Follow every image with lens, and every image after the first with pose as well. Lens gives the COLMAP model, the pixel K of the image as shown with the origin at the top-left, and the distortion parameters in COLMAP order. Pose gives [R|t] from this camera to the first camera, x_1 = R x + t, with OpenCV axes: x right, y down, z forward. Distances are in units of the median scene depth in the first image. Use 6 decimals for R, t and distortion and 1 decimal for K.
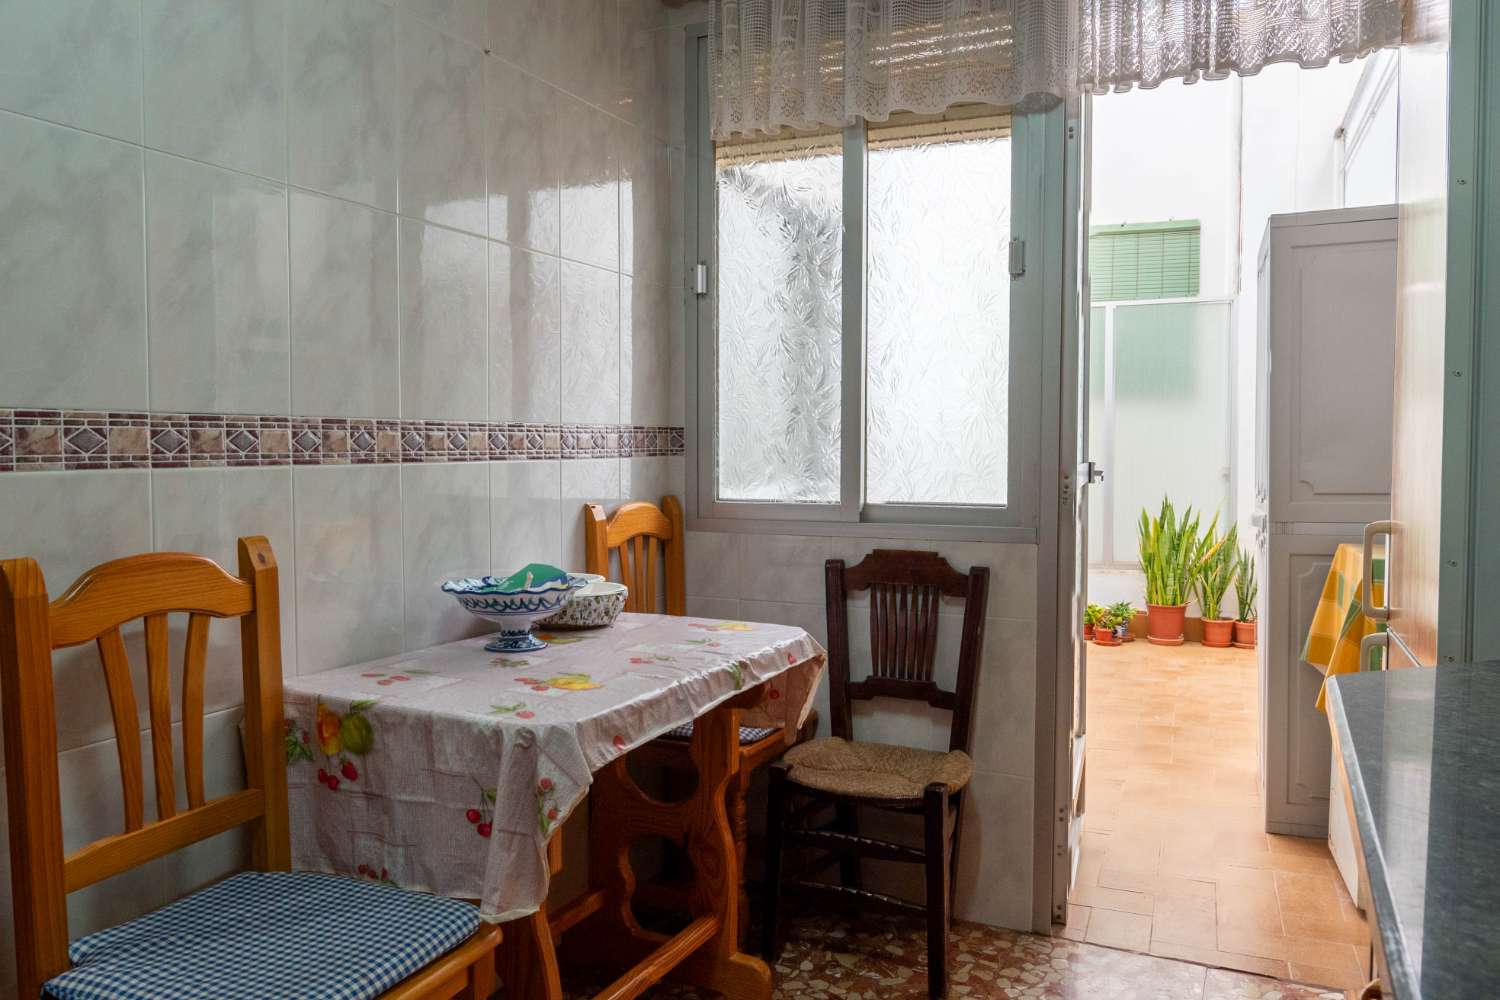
lens RADIAL K [[1133.0, 0, 750.0], [0, 1133.0, 500.0], [0, 0, 1]] dist [0.006936, 0.001344]
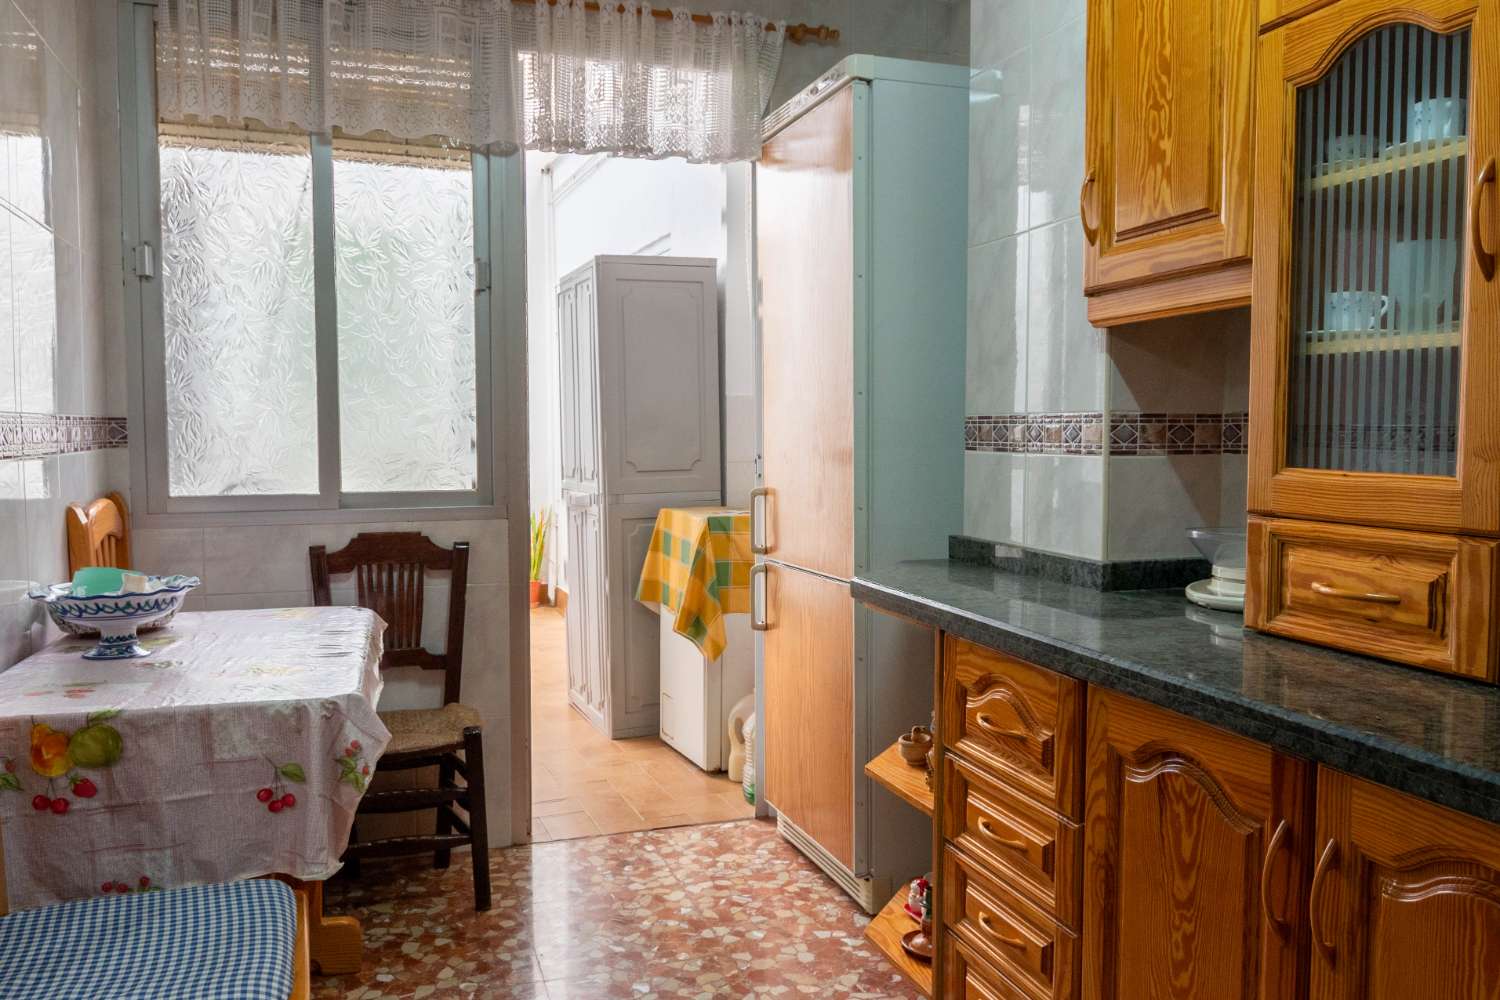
lens RADIAL K [[1176.5, 0, 751.5], [0, 1176.5, 508.4], [0, 0, 1]] dist [0.030143, 0.000685]
pose [[0.713297, -0.048571, 0.699177, -0.478050], [0.035697, 0.998819, 0.032968, -0.004381], [-0.699953, 0.001443, 0.714188, -0.068838]]
